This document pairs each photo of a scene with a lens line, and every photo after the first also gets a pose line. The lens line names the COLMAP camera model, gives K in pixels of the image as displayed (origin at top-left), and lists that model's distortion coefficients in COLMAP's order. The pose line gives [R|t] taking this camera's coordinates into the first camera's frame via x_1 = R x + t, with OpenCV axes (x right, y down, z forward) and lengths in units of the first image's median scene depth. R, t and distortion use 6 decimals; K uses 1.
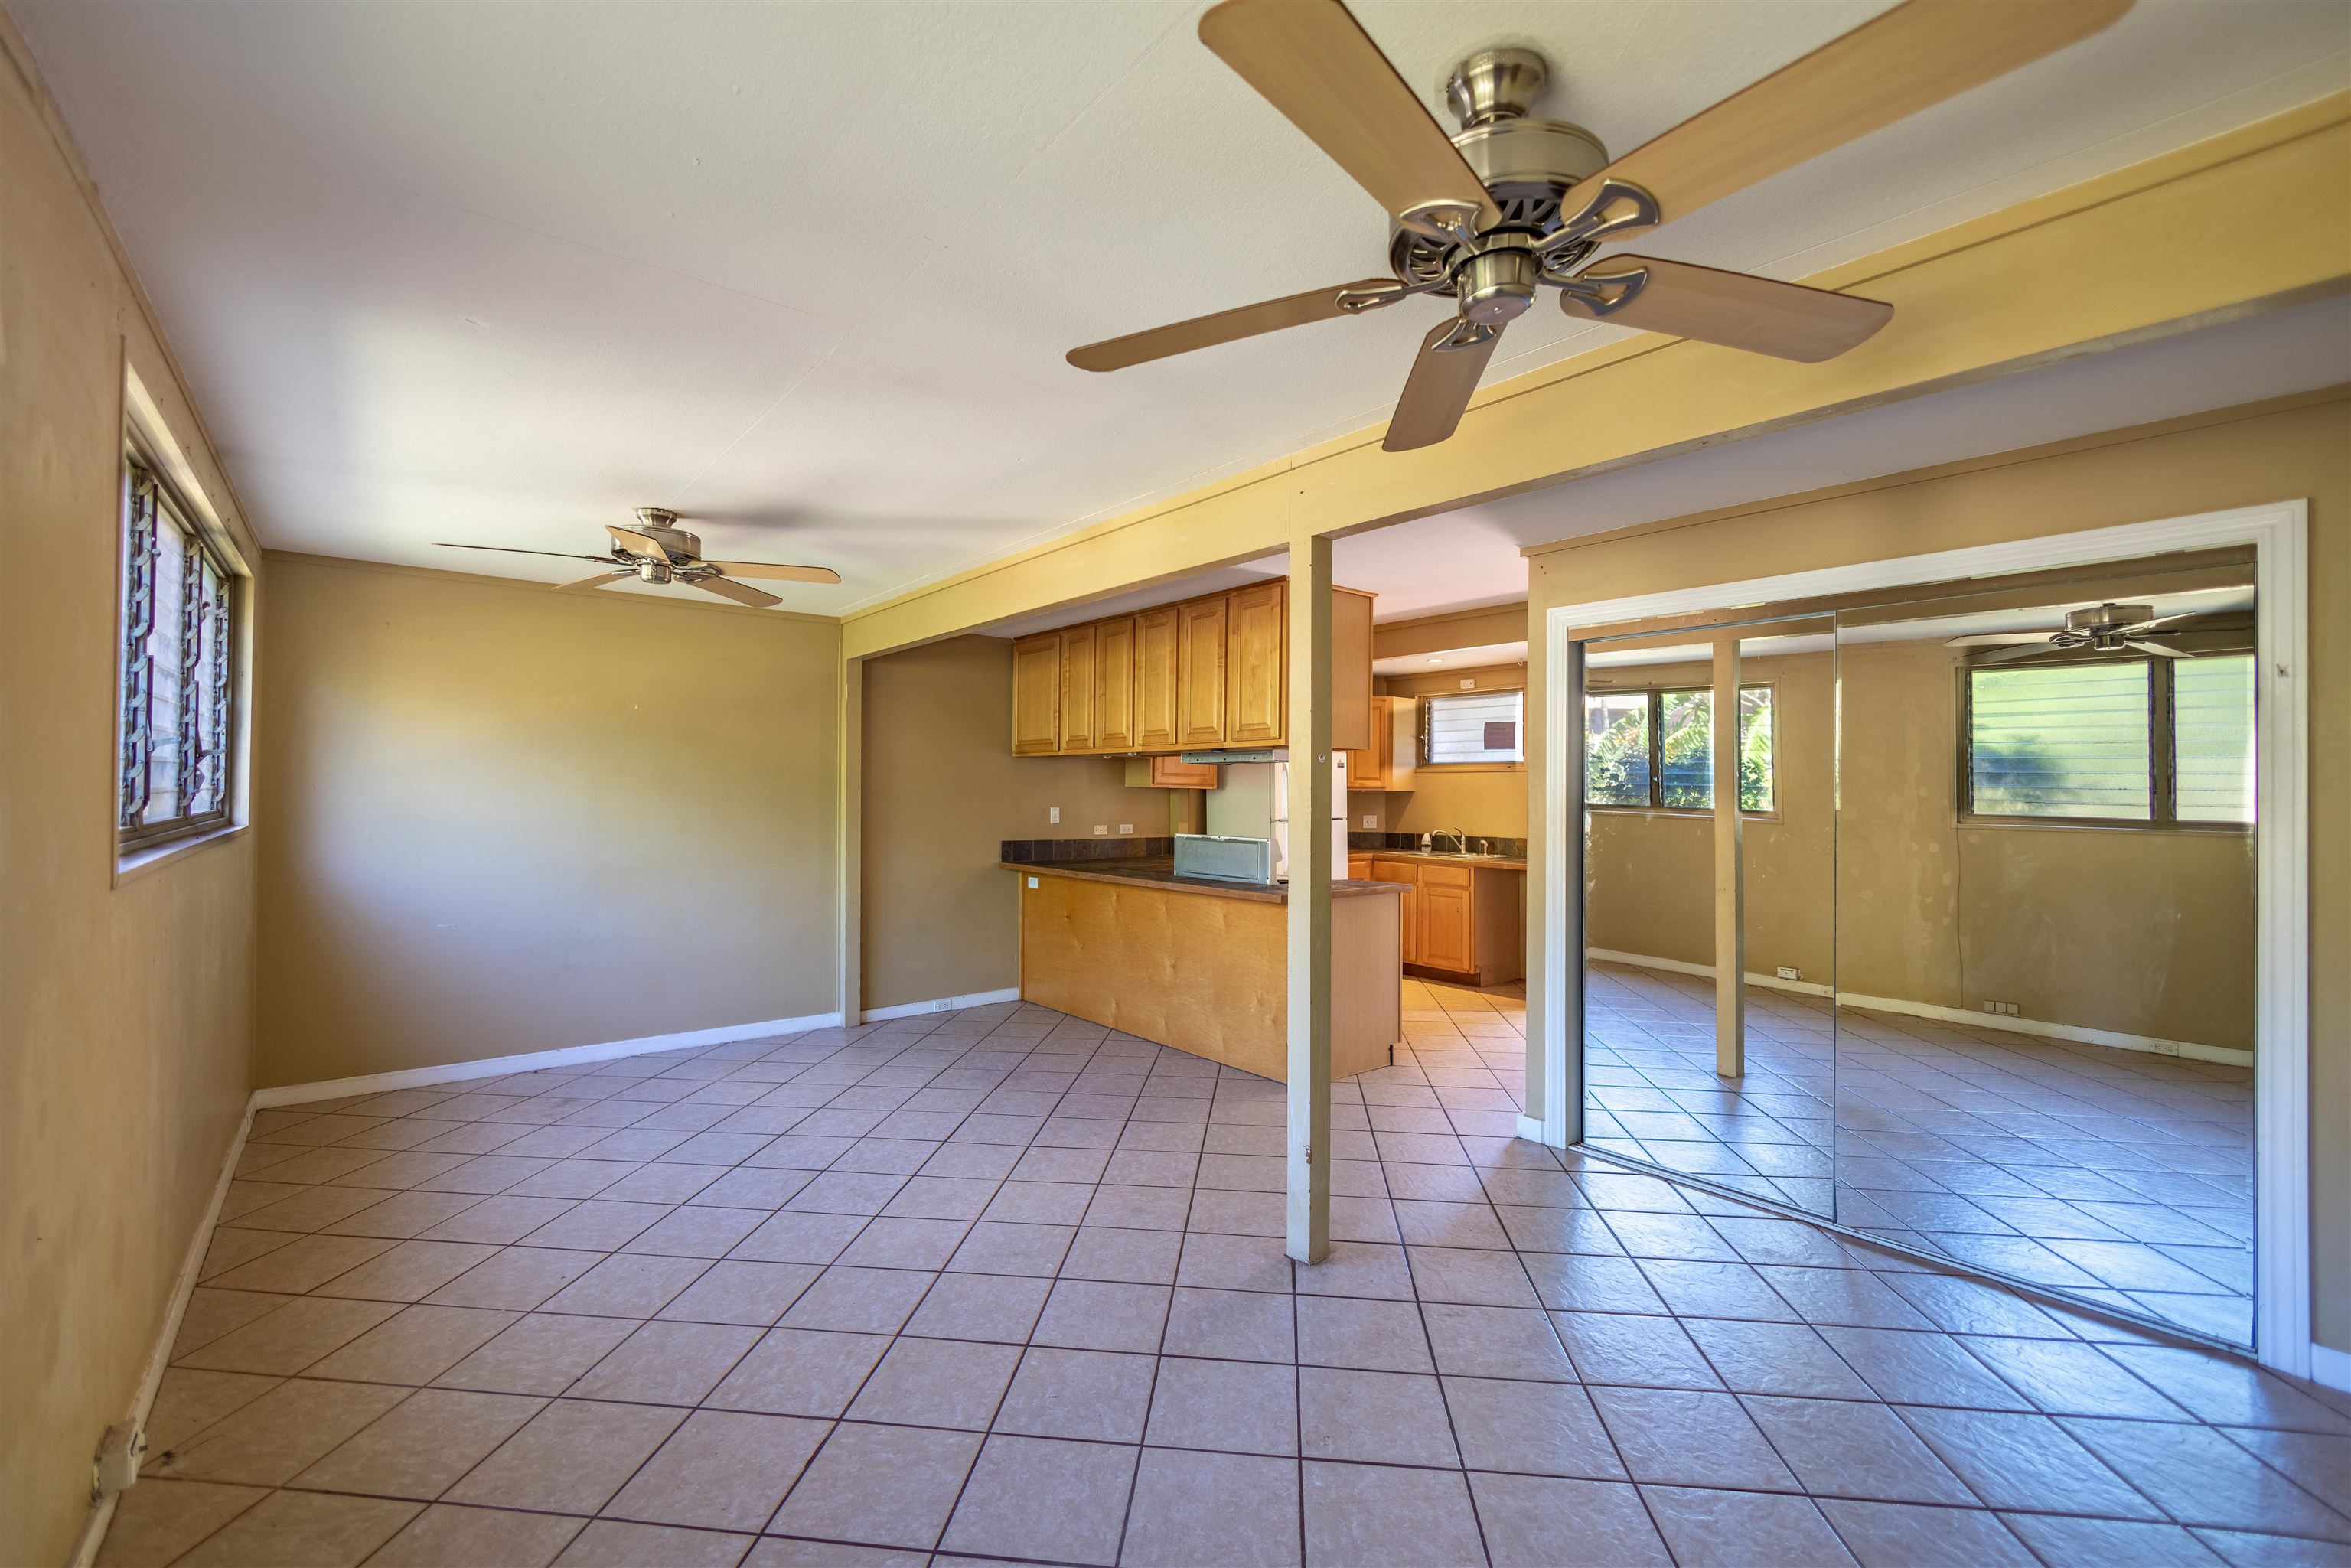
lens RADIAL K [[993.0, 0, 1160.1], [0, 993.0, 777.6], [0, 0, 1]] dist [-0.003163, 0.000996]
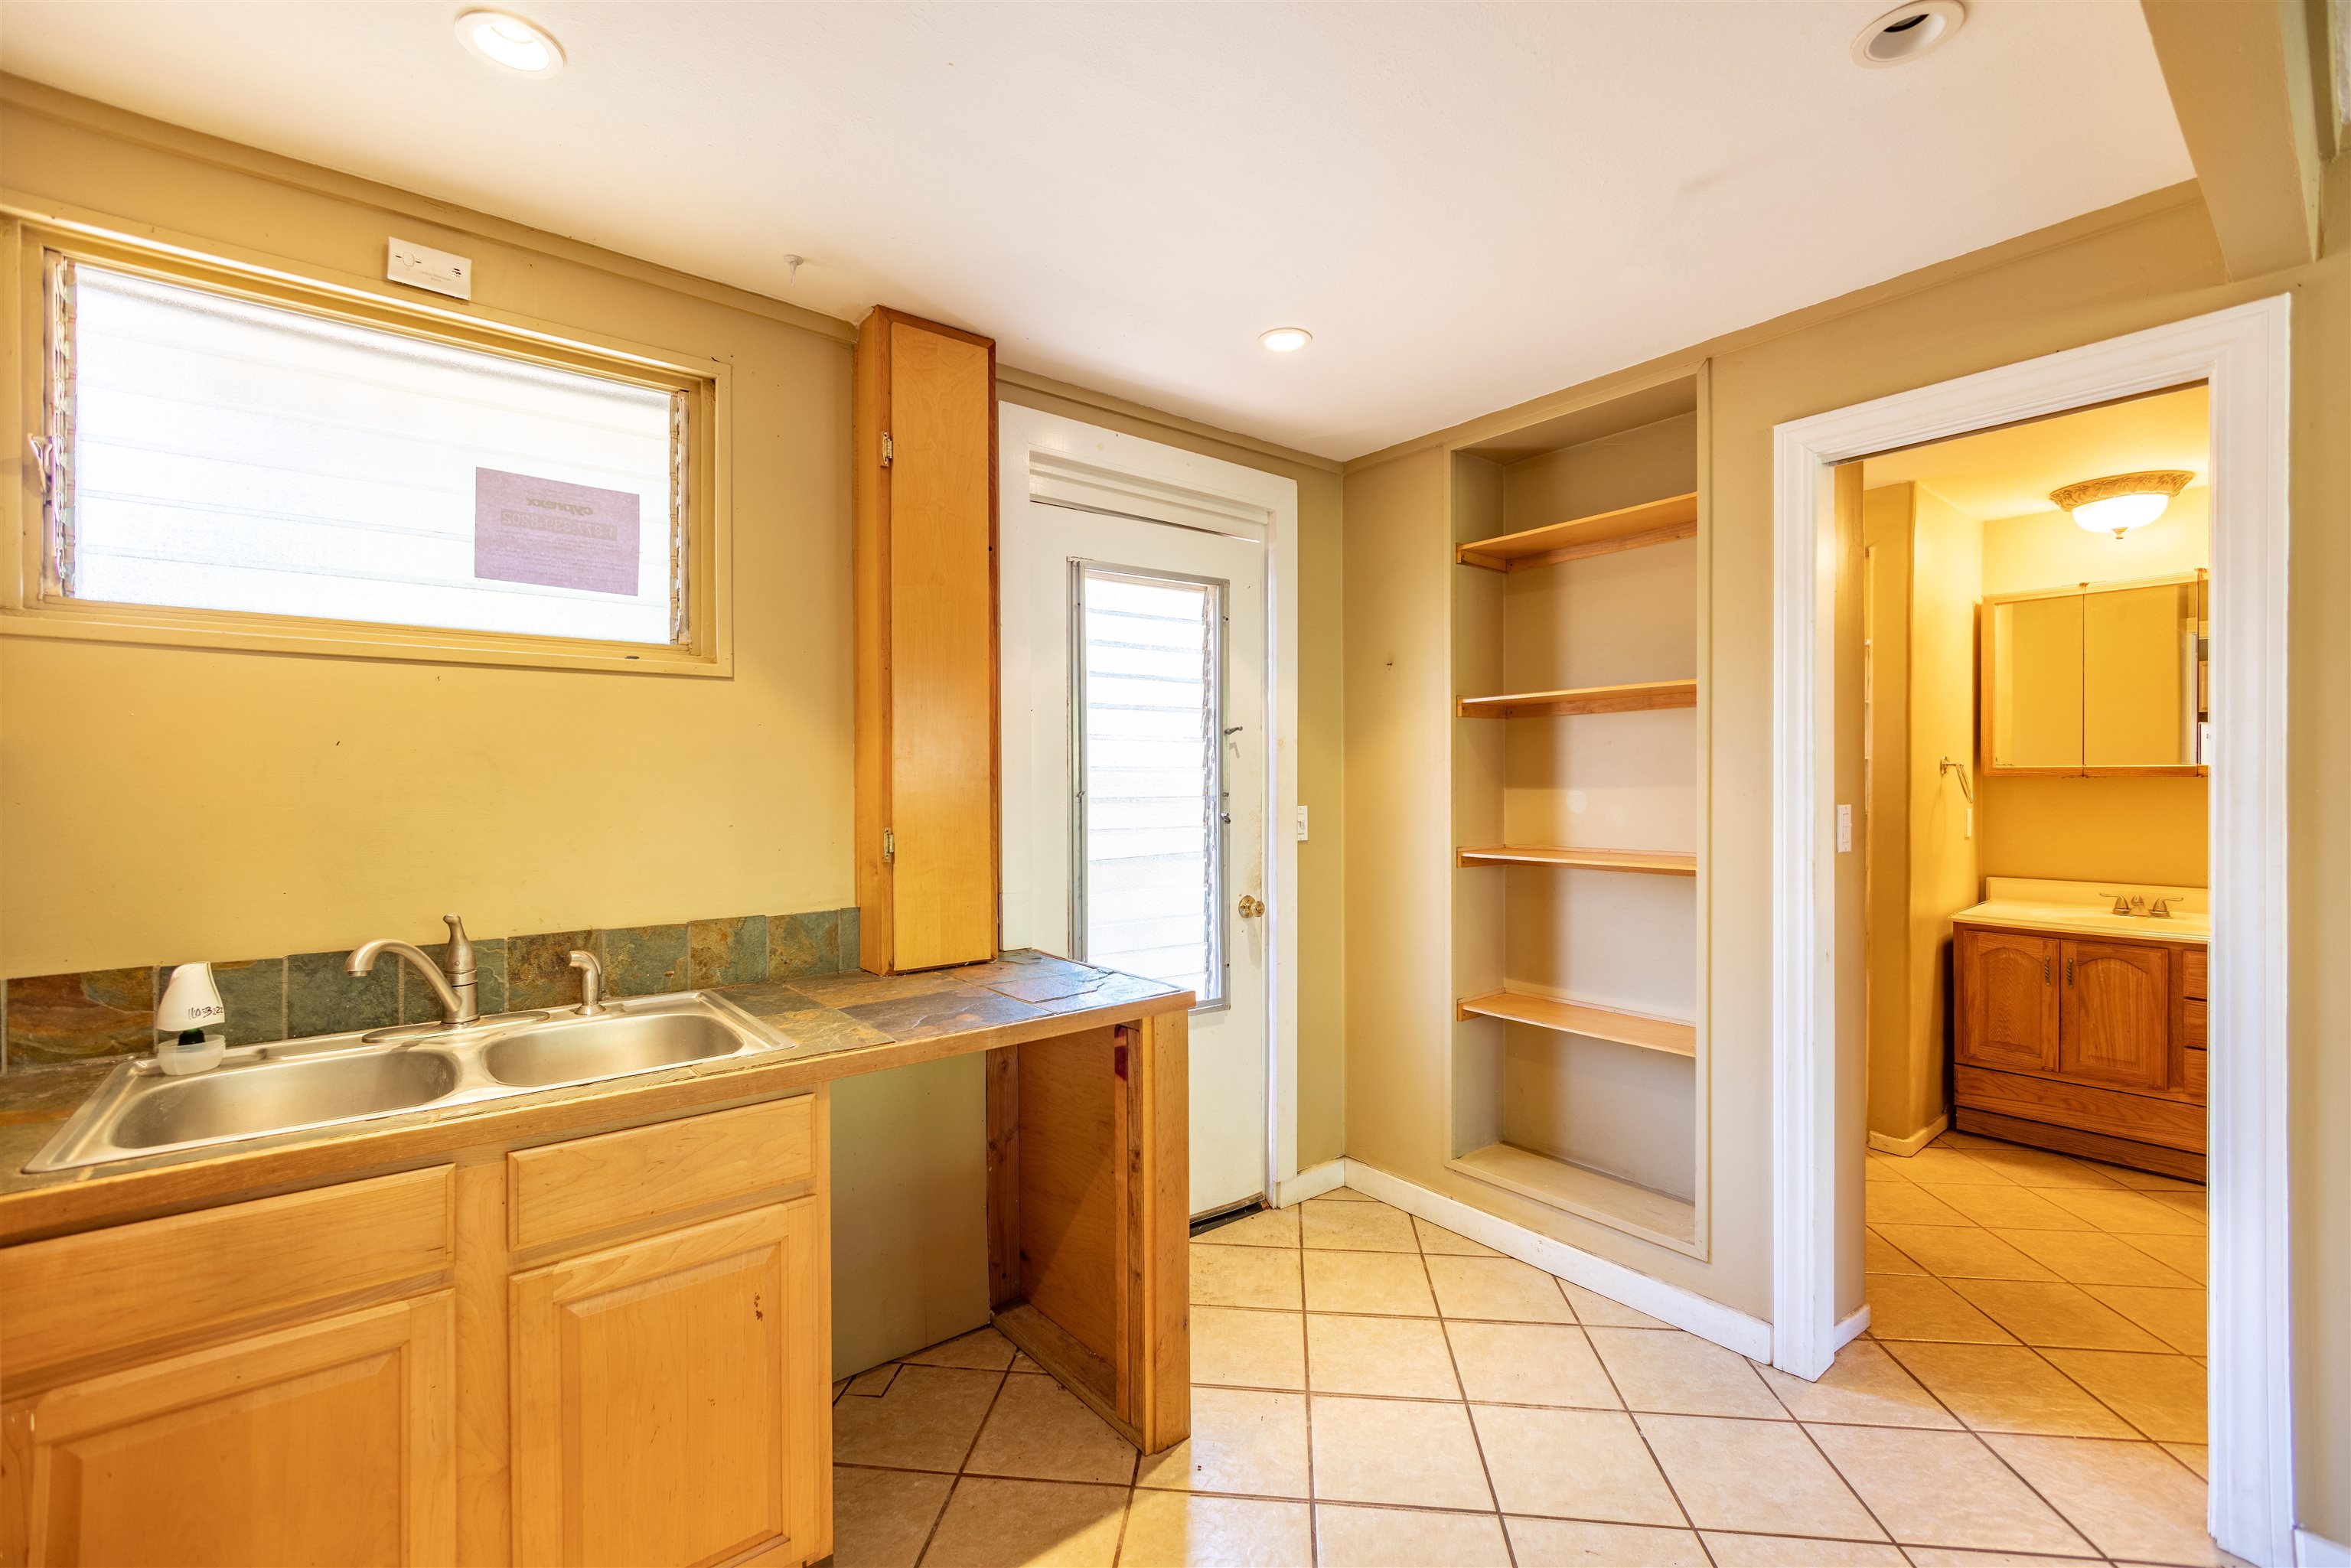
lens RADIAL K [[993.0, 0, 1159.2], [0, 993.0, 783.0], [0, 0, 1]] dist [-0.003163, 0.000996]
pose [[-0.002444, -0.002321, 0.999994, 0.099554], [-0.007621, 0.999968, 0.002303, 0.024428], [-0.999968, -0.007615, -0.002462, 0.995934]]
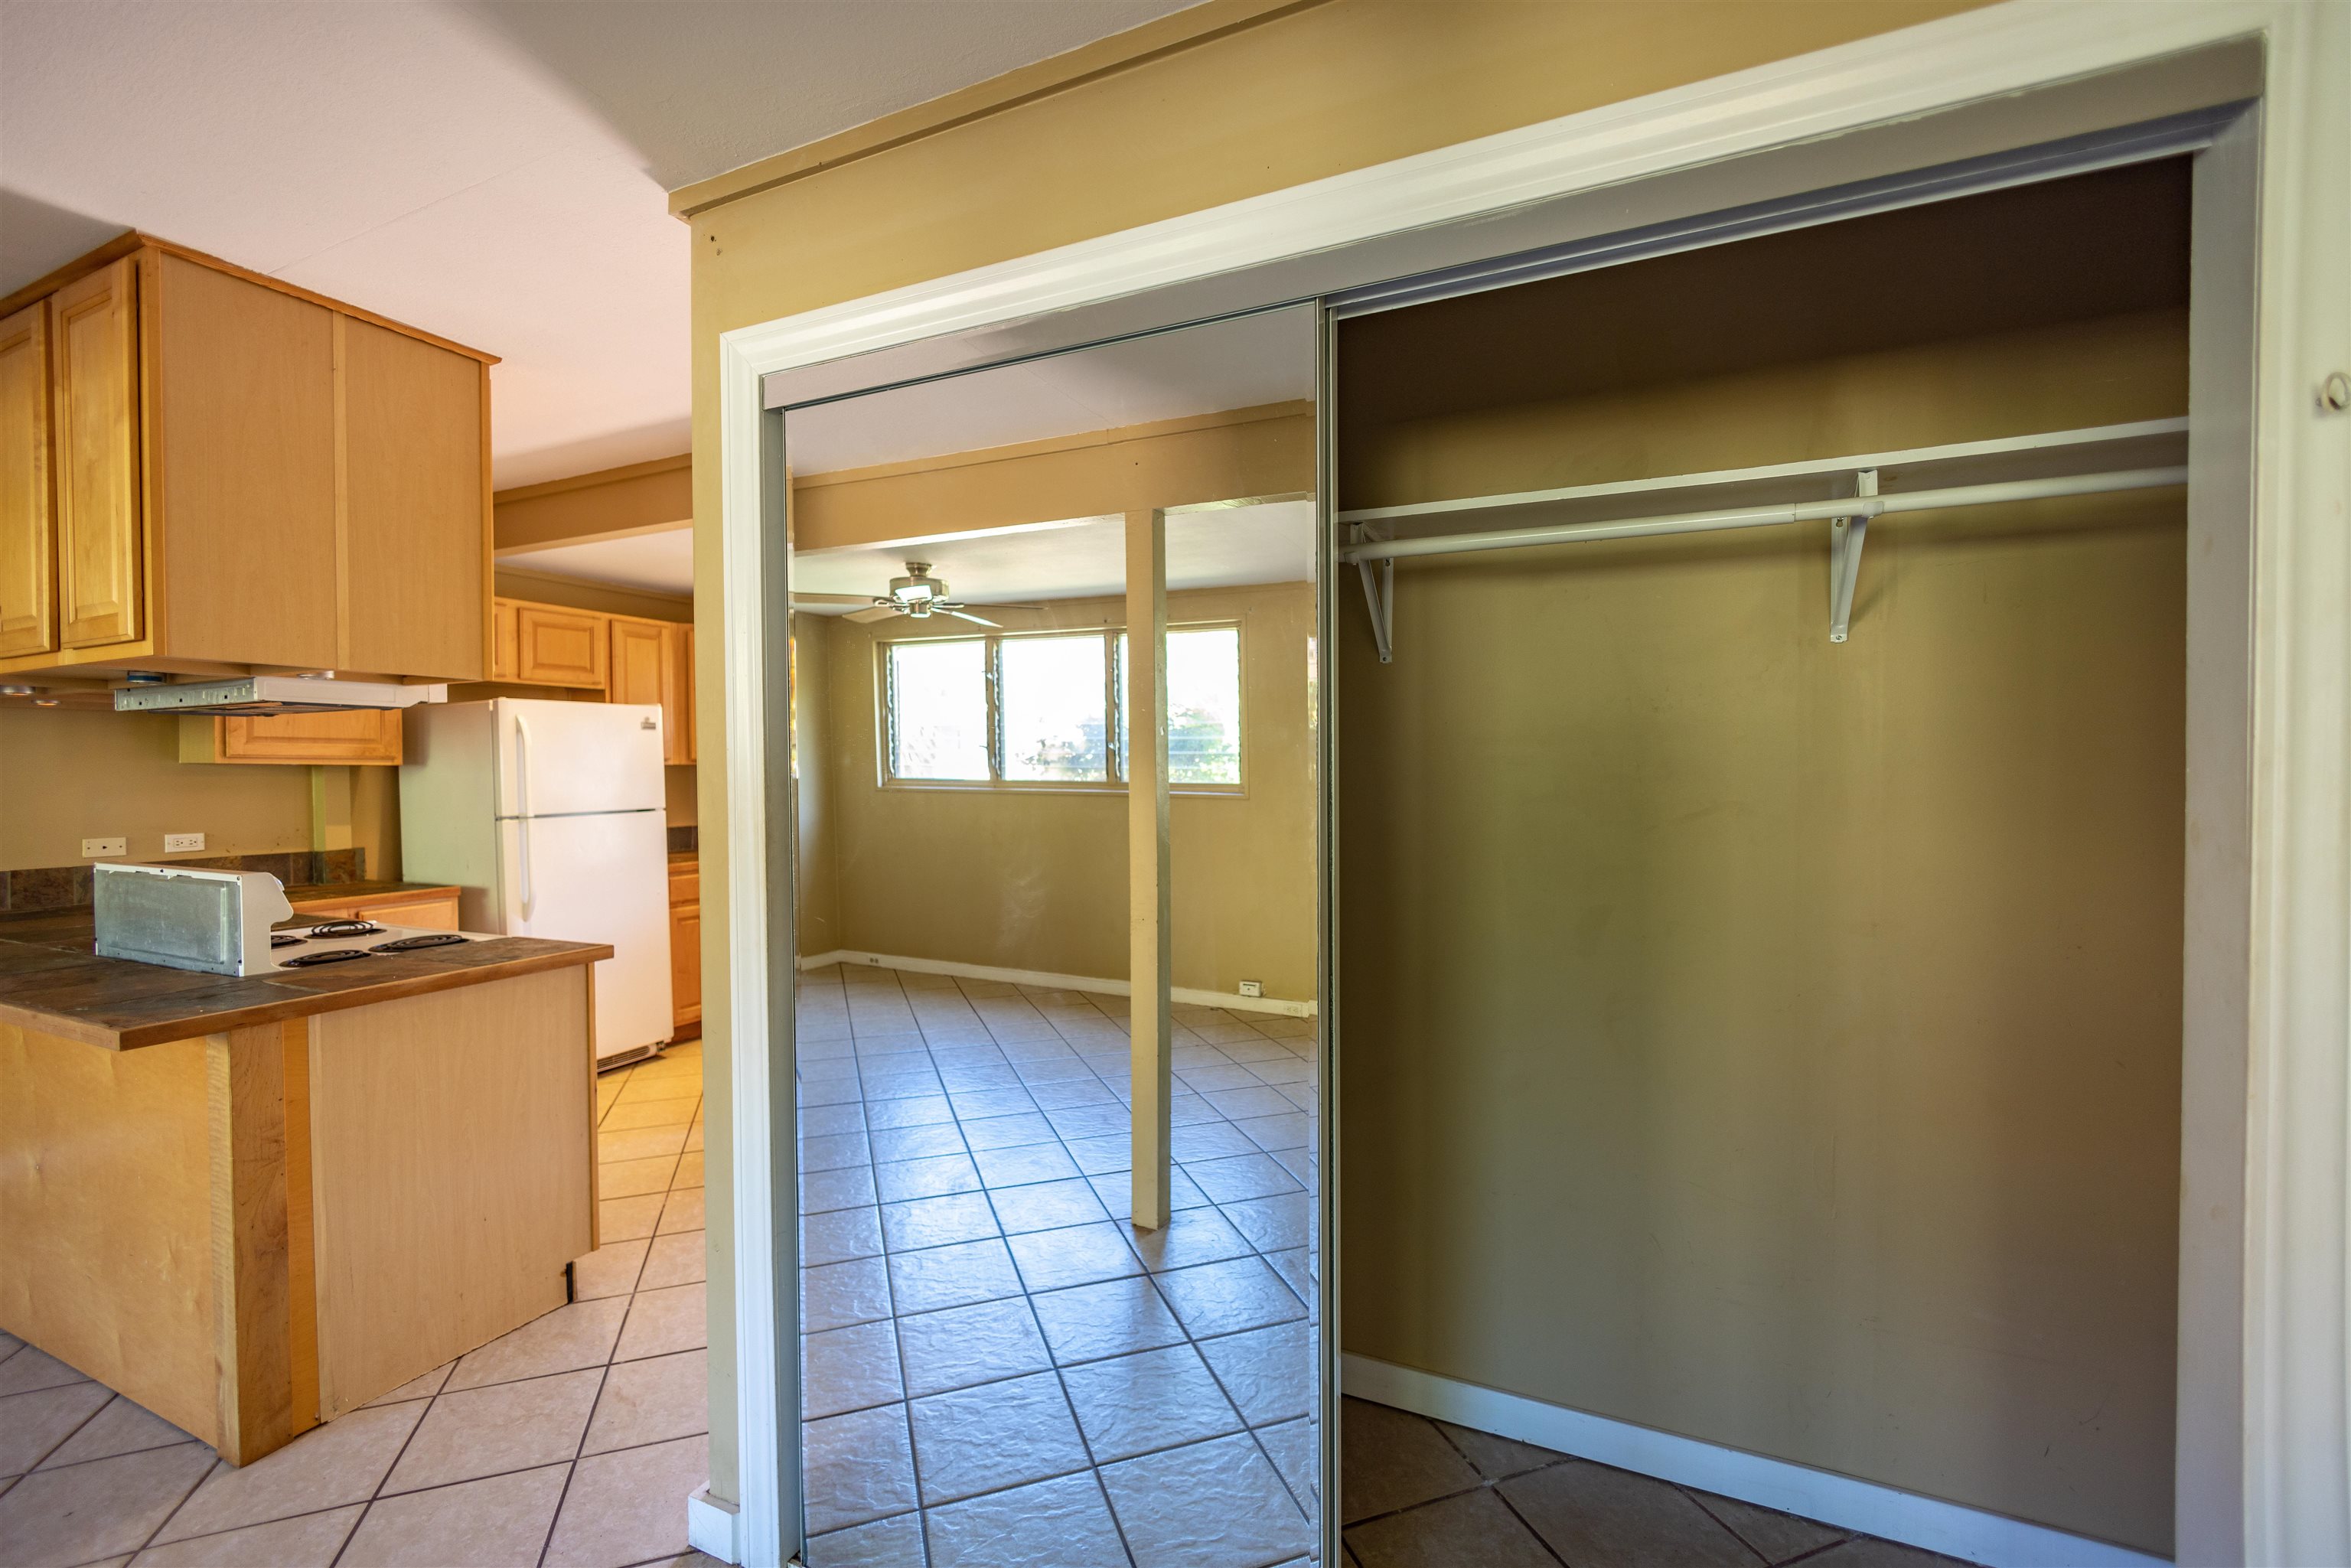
lens RADIAL K [[993.0, 0, 1173.2], [0, 993.0, 784.8], [0, 0, 1]] dist [-0.003163, 0.000996]
pose [[0.894474, -0.021272, 0.446614, 0.221218], [0.006144, 0.999358, 0.035293, 0.005832], [-0.447078, -0.028825, 0.894030, 0.315335]]
